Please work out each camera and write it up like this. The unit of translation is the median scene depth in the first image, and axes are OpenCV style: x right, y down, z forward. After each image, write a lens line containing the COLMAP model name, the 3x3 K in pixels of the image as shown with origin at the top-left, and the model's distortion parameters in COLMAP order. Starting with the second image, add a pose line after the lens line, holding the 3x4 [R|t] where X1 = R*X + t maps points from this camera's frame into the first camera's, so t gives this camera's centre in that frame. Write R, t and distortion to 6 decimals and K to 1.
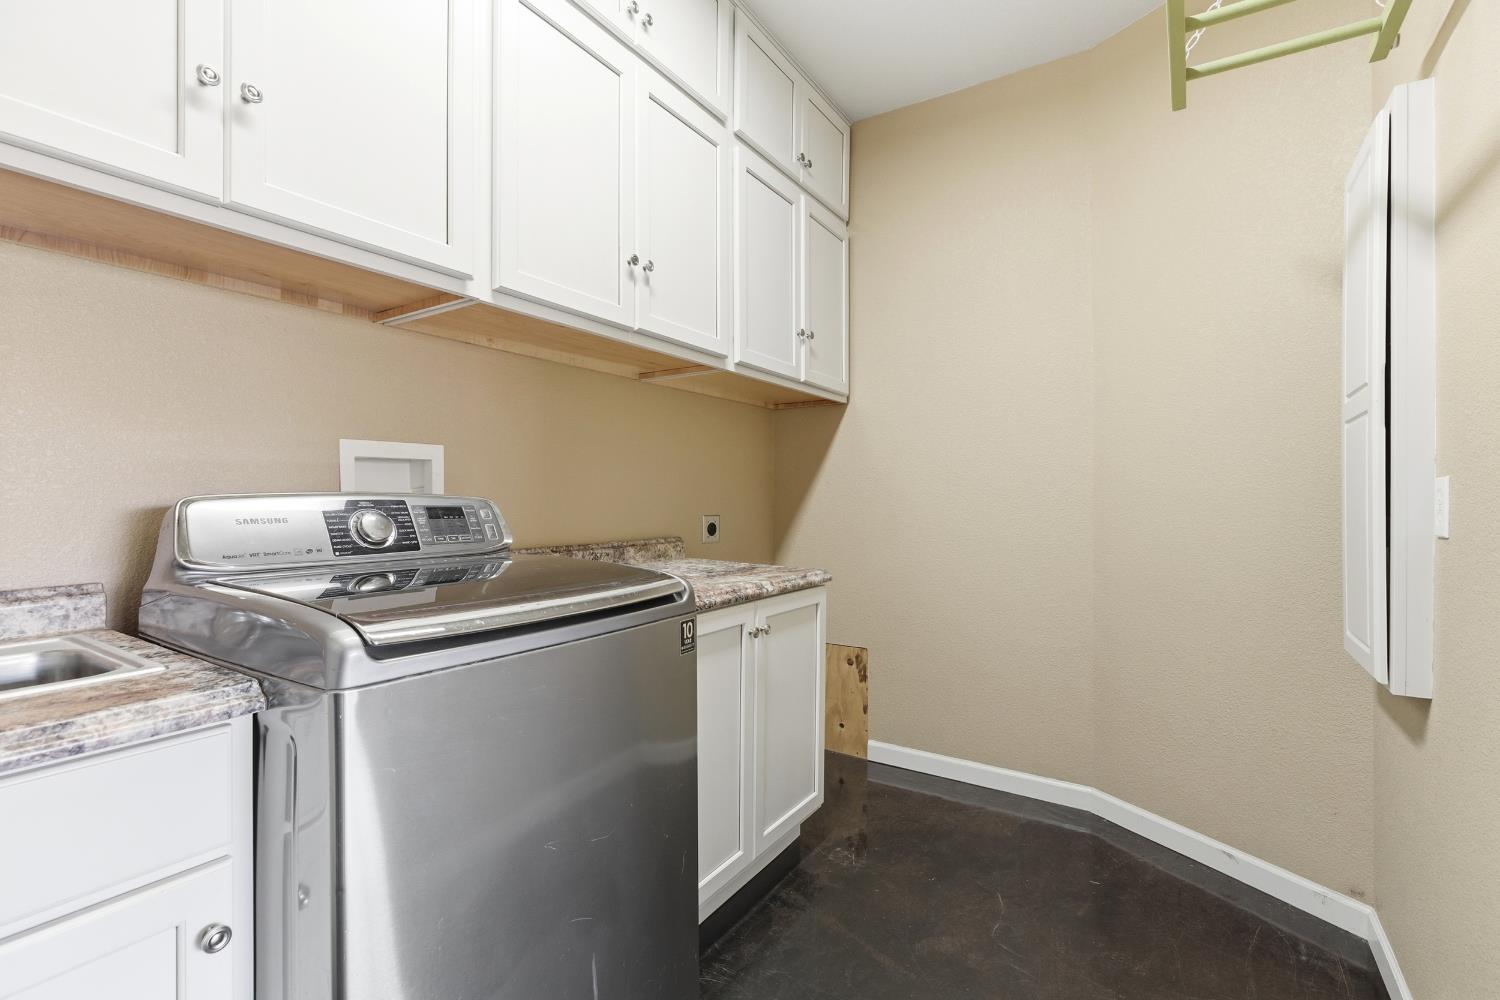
lens RADIAL K [[679.4, 0, 751.3], [0, 679.4, 497.6], [0, 0, 1]] dist [-0.003870, -0.001265]
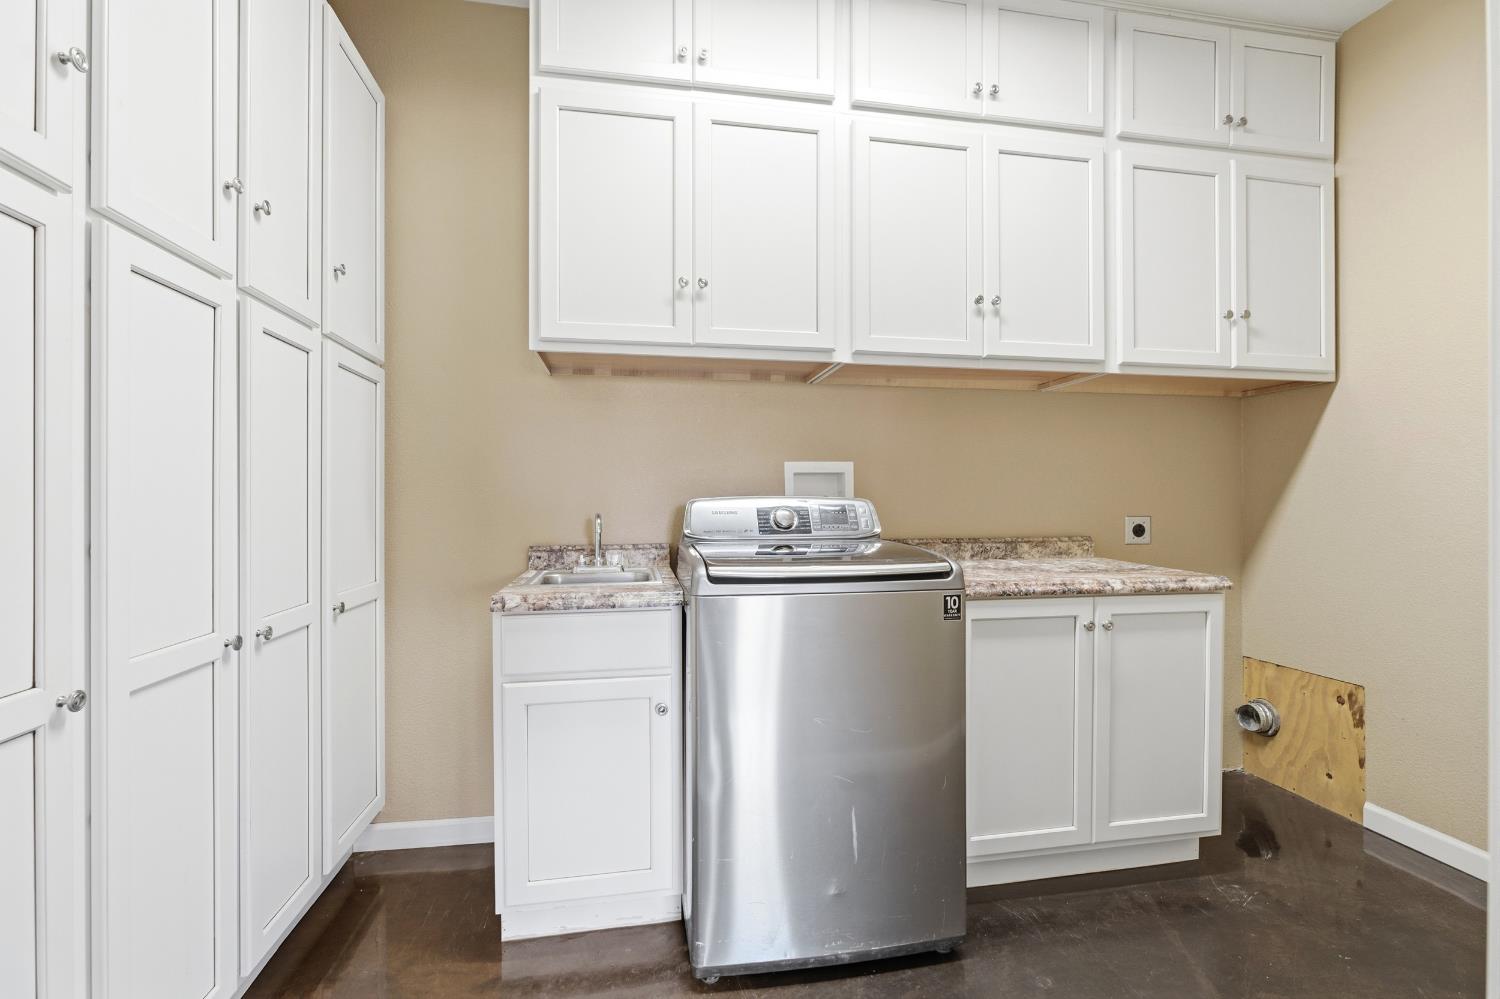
lens RADIAL K [[679.4, 0, 755.8], [0, 679.4, 500.9], [0, 0, 1]] dist [-0.003870, -0.001265]
pose [[0.680199, -0.000039, -0.733027, 0.407174], [0.003048, 0.999992, 0.002776, -0.000450], [0.733021, -0.004123, 0.680194, -0.094374]]
